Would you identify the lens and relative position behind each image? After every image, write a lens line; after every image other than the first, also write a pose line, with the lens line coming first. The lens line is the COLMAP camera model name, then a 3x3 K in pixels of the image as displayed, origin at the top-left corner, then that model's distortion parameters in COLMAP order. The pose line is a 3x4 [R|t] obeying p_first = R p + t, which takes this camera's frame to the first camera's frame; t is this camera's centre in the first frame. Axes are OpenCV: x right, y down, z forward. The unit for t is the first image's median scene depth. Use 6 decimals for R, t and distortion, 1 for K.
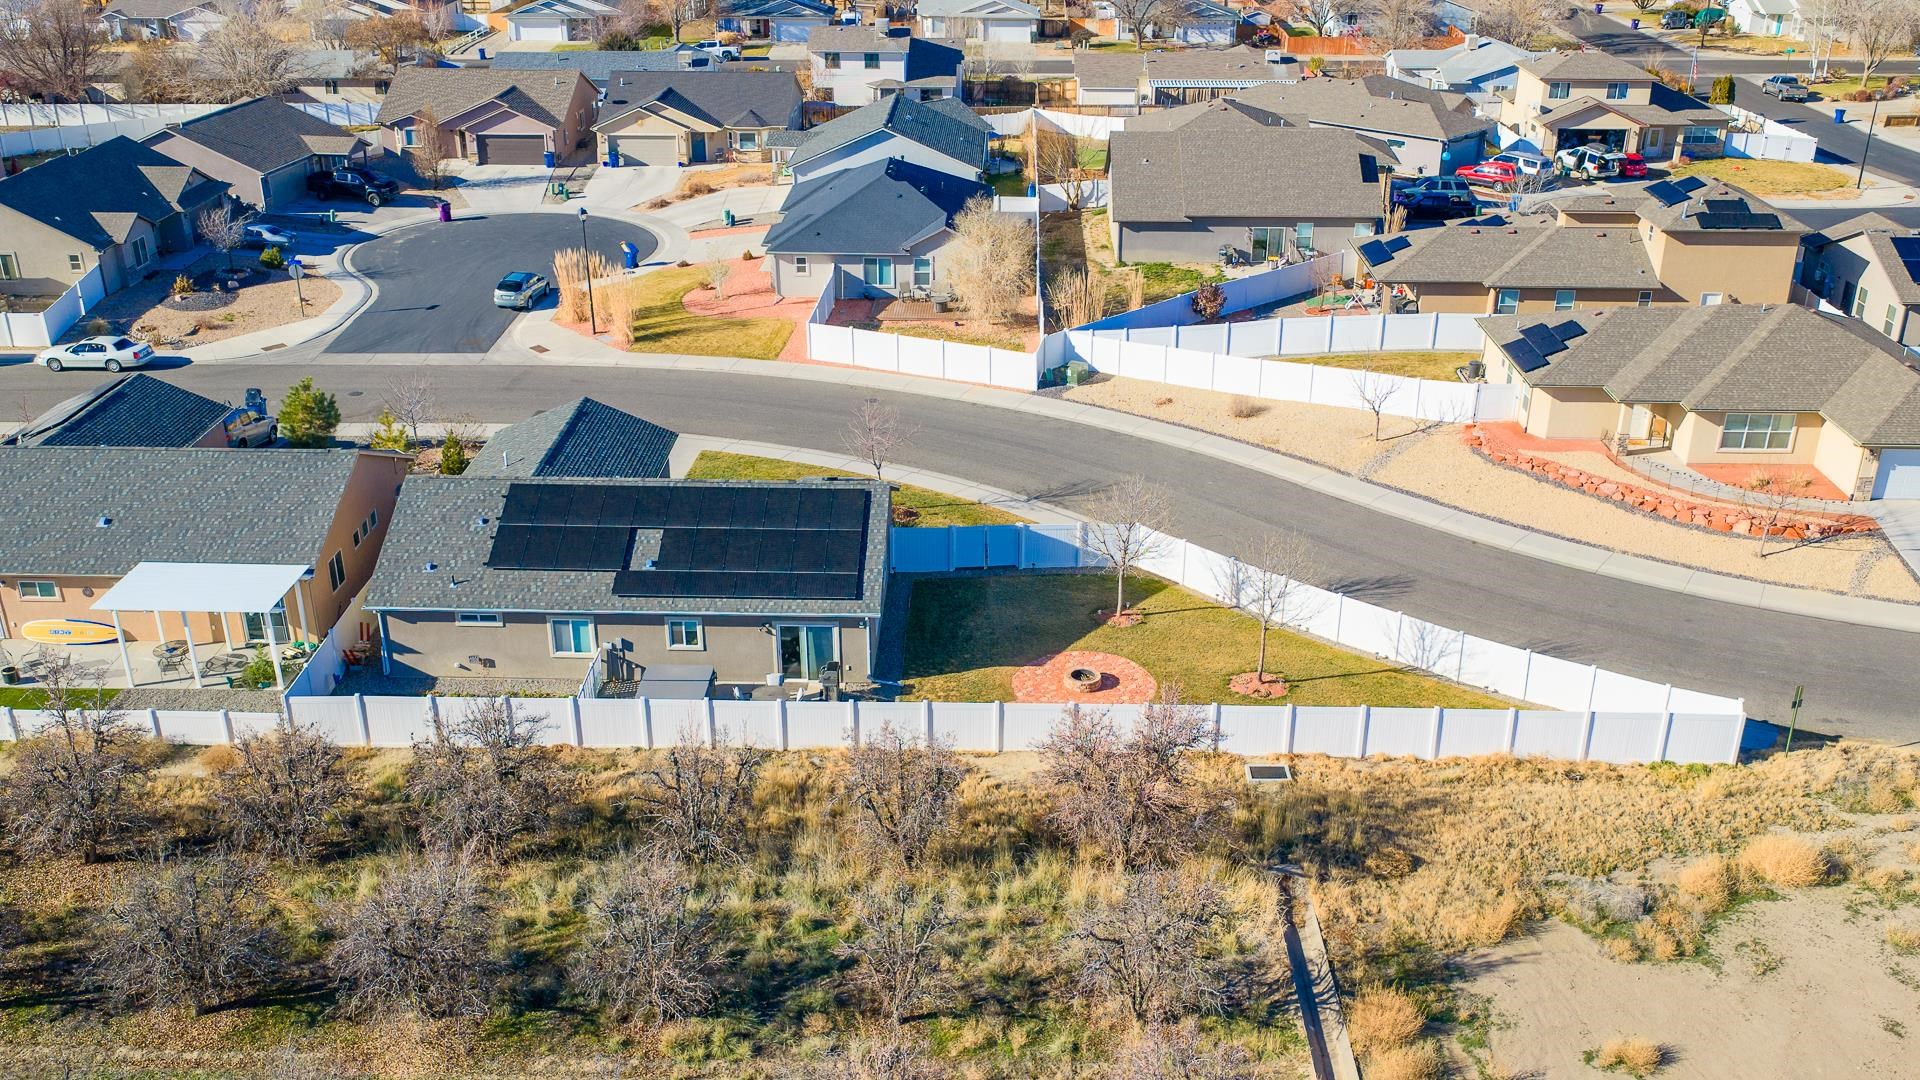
lens RADIAL K [[1746.6, 0, 964.8], [0, 1746.6, 594.3], [0, 0, 1]] dist [0.006292, 0.000000]
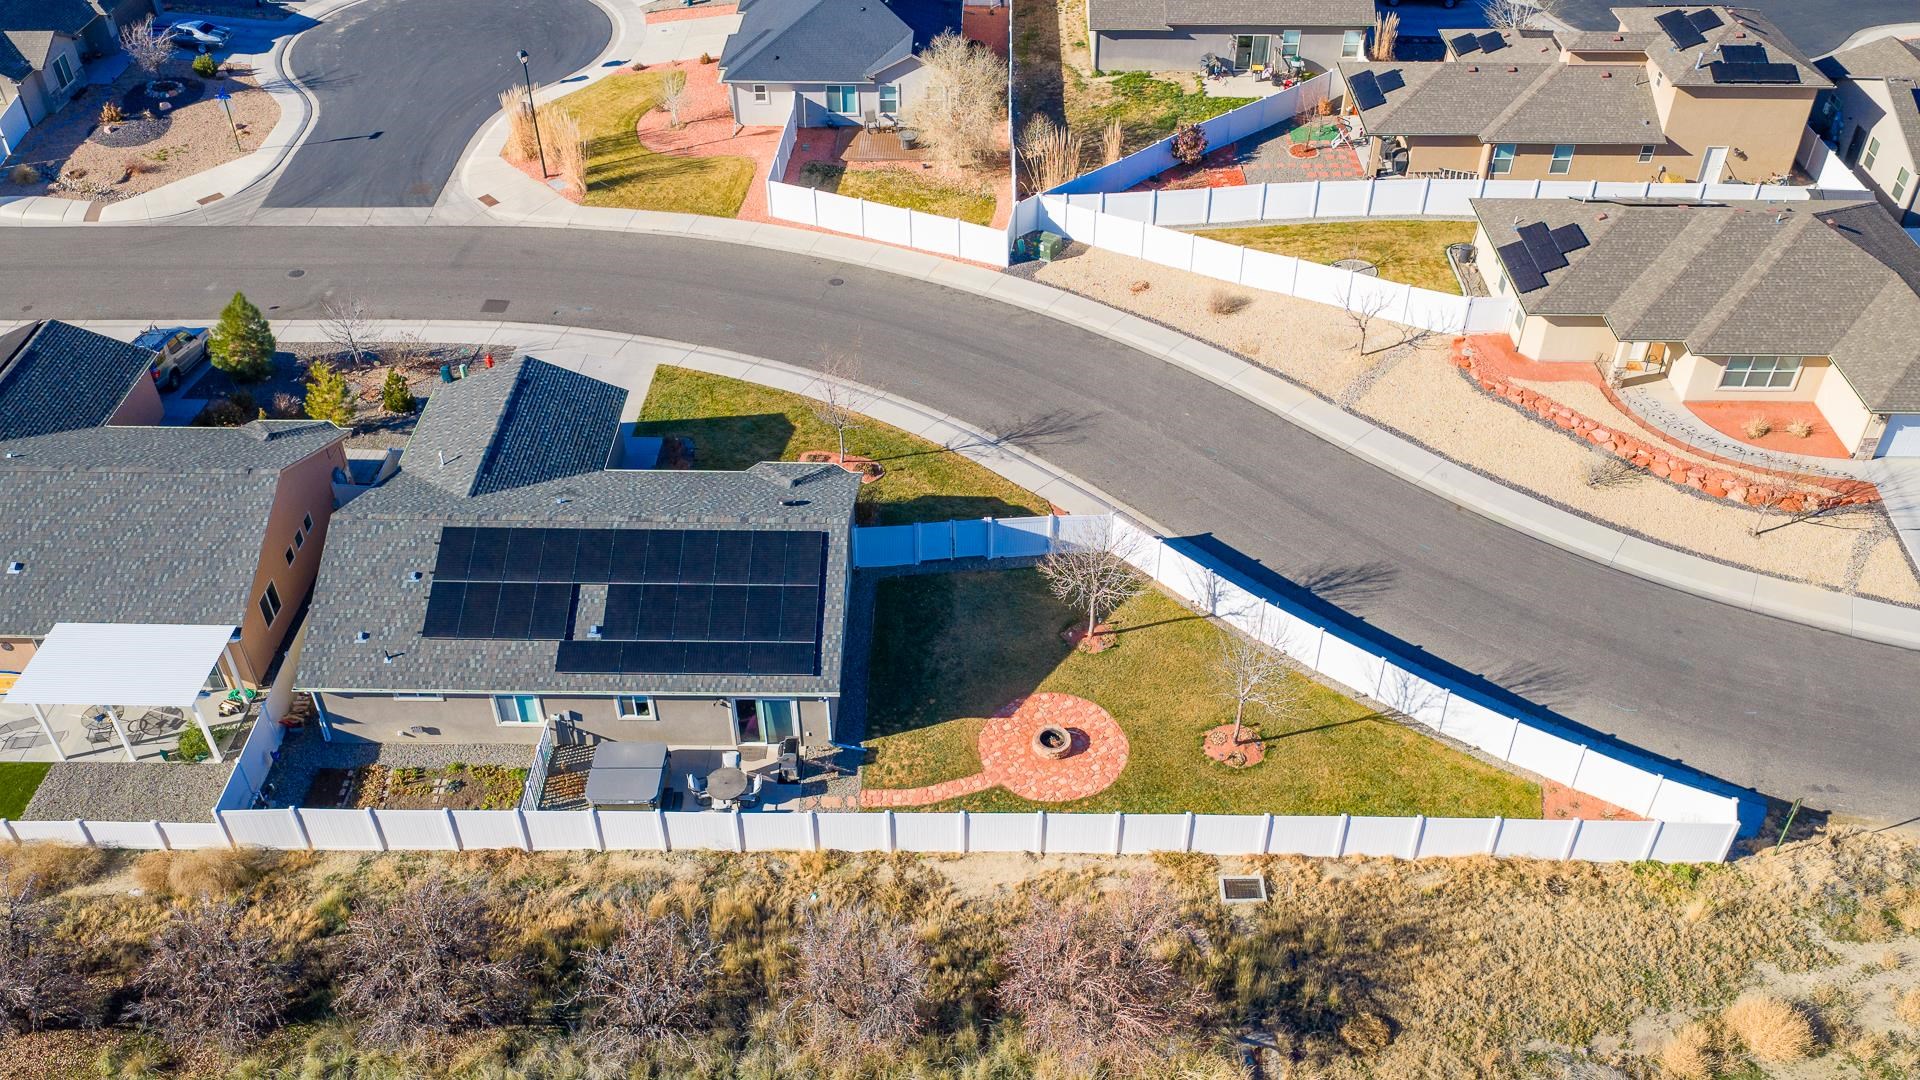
lens RADIAL K [[1588.8, 0, 965.9], [0, 1588.8, 539.4], [0, 0, 1]] dist [0.019621, -0.043121]
pose [[0.999914, -0.009812, 0.008755, 0.012385], [0.007434, 0.970956, 0.239142, -0.250878], [-0.010847, -0.239057, 0.970945, 0.161854]]
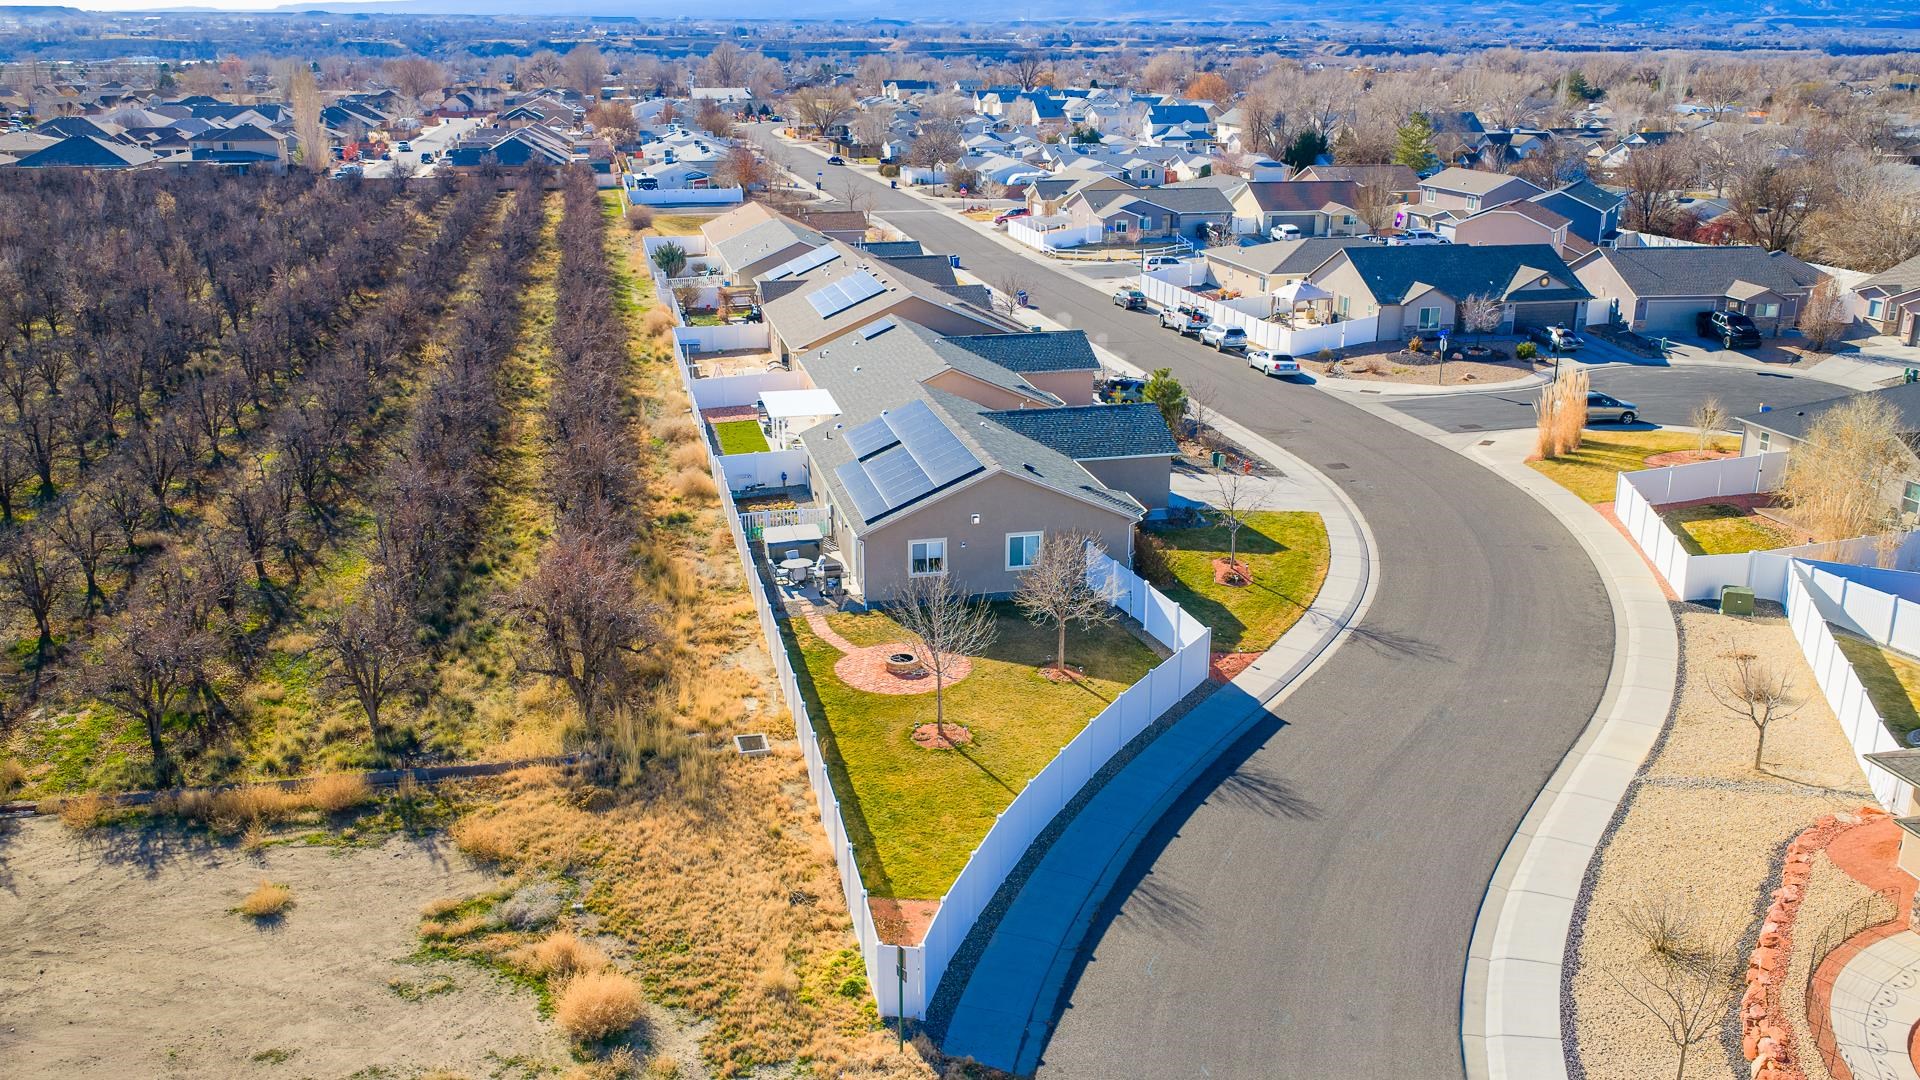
lens RADIAL K [[1588.8, 0, 965.1], [0, 1588.8, 539.7], [0, 0, 1]] dist [0.019621, -0.043121]
pose [[0.254133, 0.289415, -0.922852, 0.862047], [-0.416633, 0.893866, 0.165593, -0.175191], [0.872831, 0.342408, 0.347740, 0.628723]]
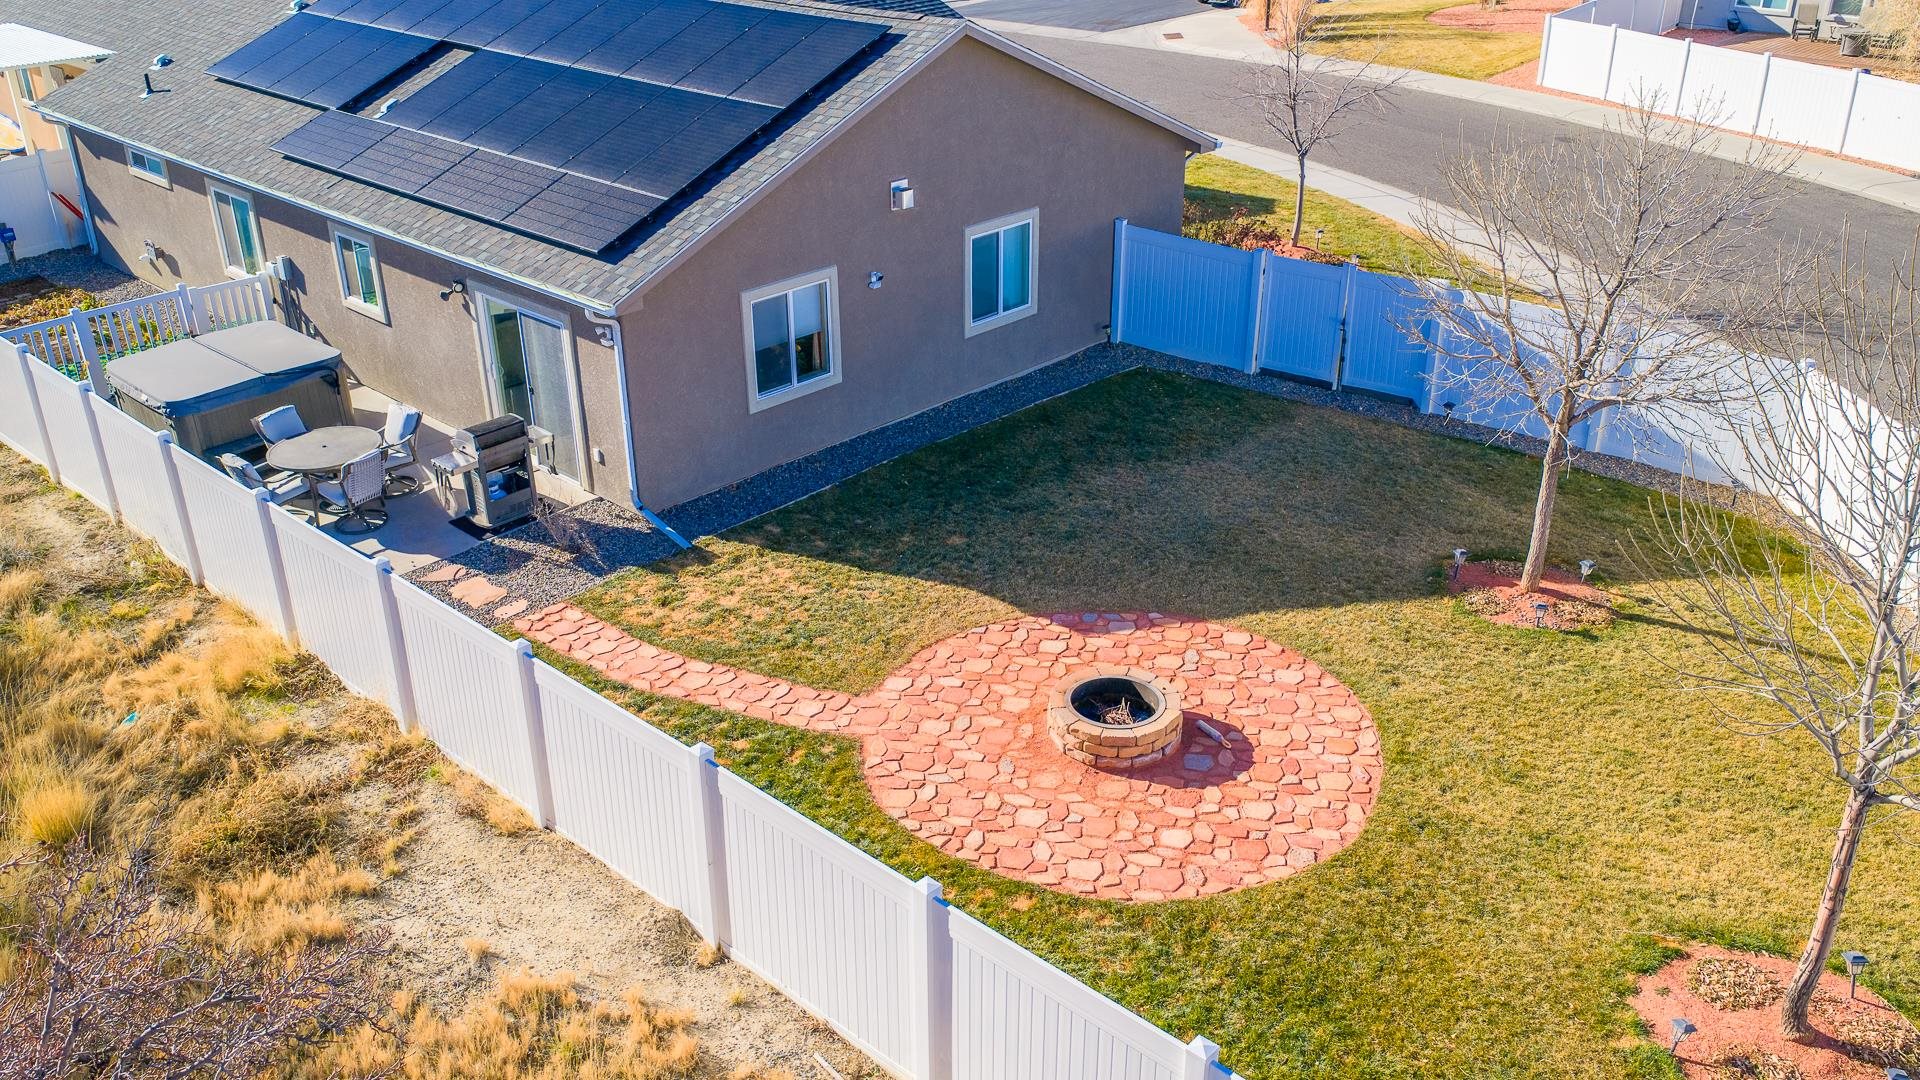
lens RADIAL K [[1588.8, 0, 960.8], [0, 1588.8, 534.8], [0, 0, 1]] dist [0.019621, -0.043121]
pose [[0.747947, 0.286033, -0.598965, 0.177124], [-0.280135, 0.954111, 0.105817, 0.001587], [0.601746, 0.088646, 0.793753, 0.727595]]
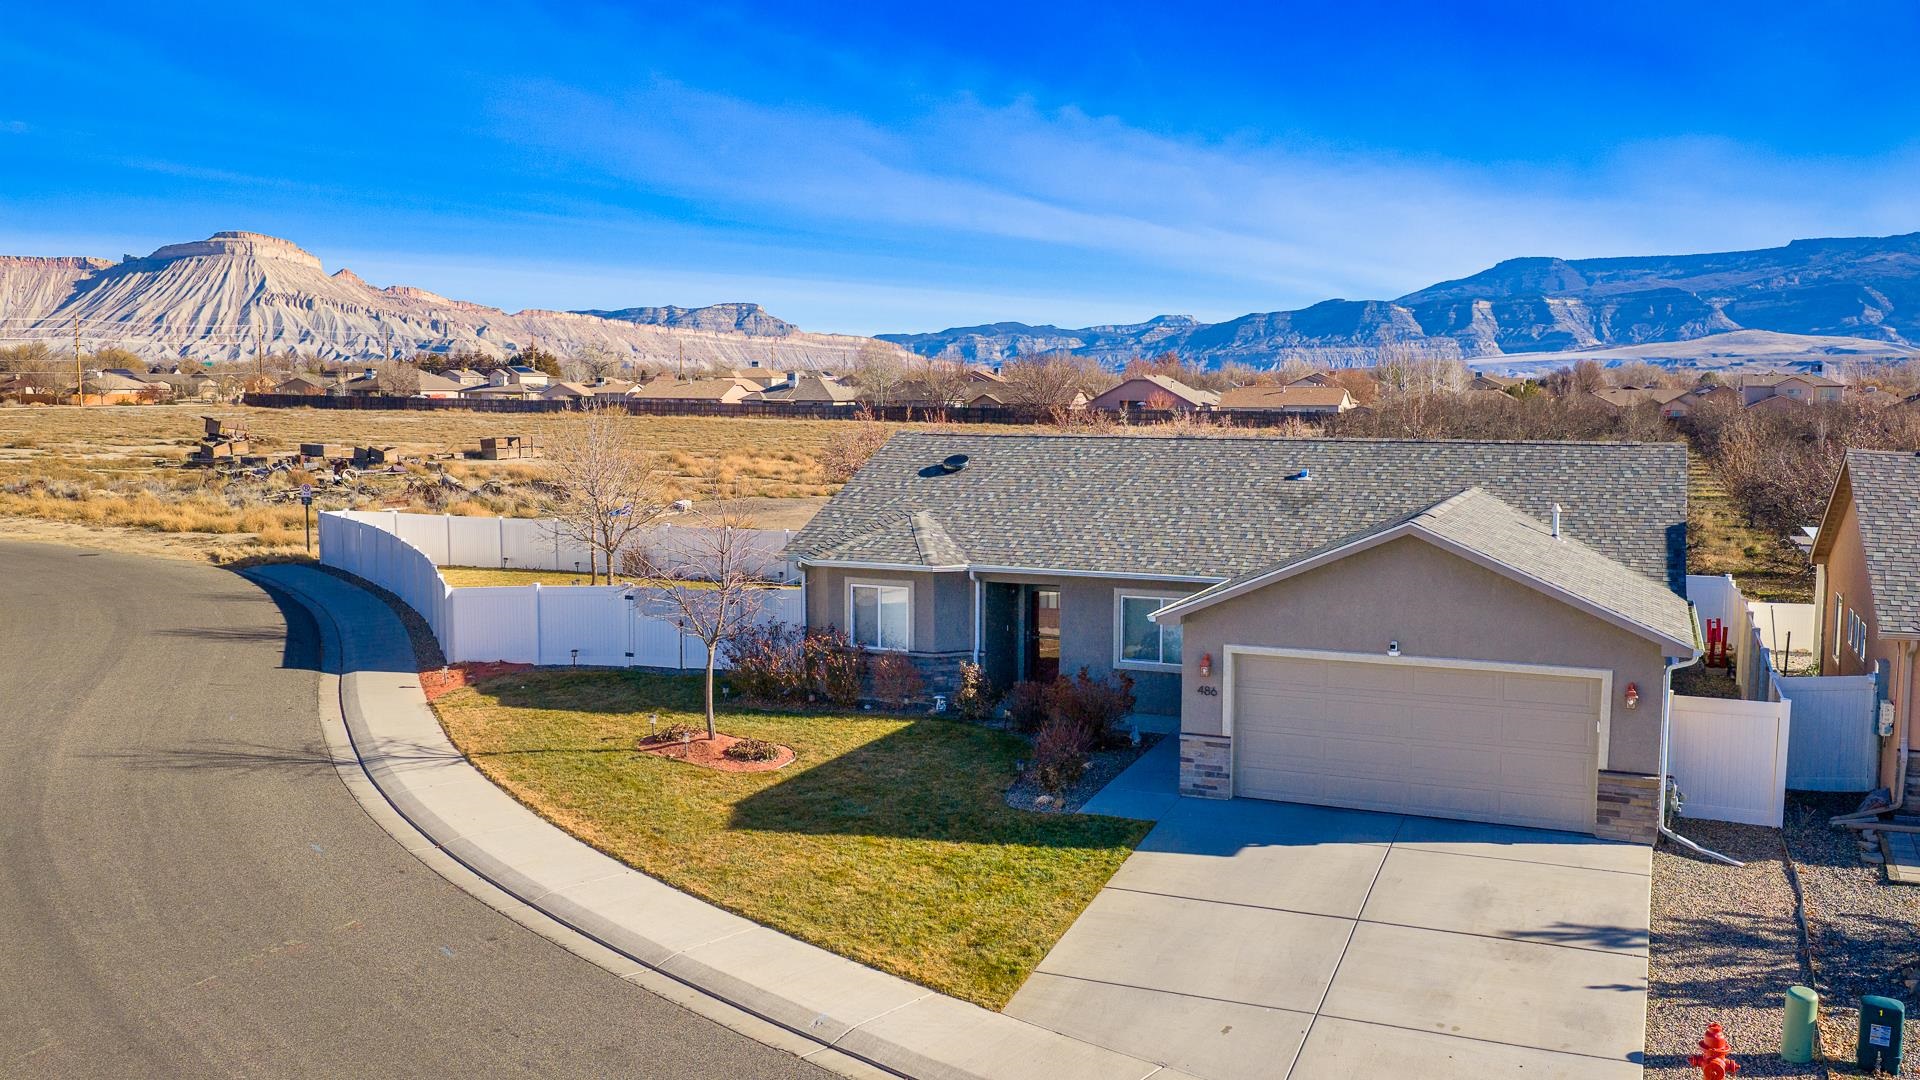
lens RADIAL K [[1588.8, 0, 967.2], [0, 1588.8, 549.3], [0, 0, 1]] dist [0.019621, -0.043121]
pose [[-0.929381, -0.041221, 0.366813, -0.287128], [0.153800, 0.860130, 0.486336, -0.311962], [-0.335555, 0.508407, -0.793048, 1.459539]]
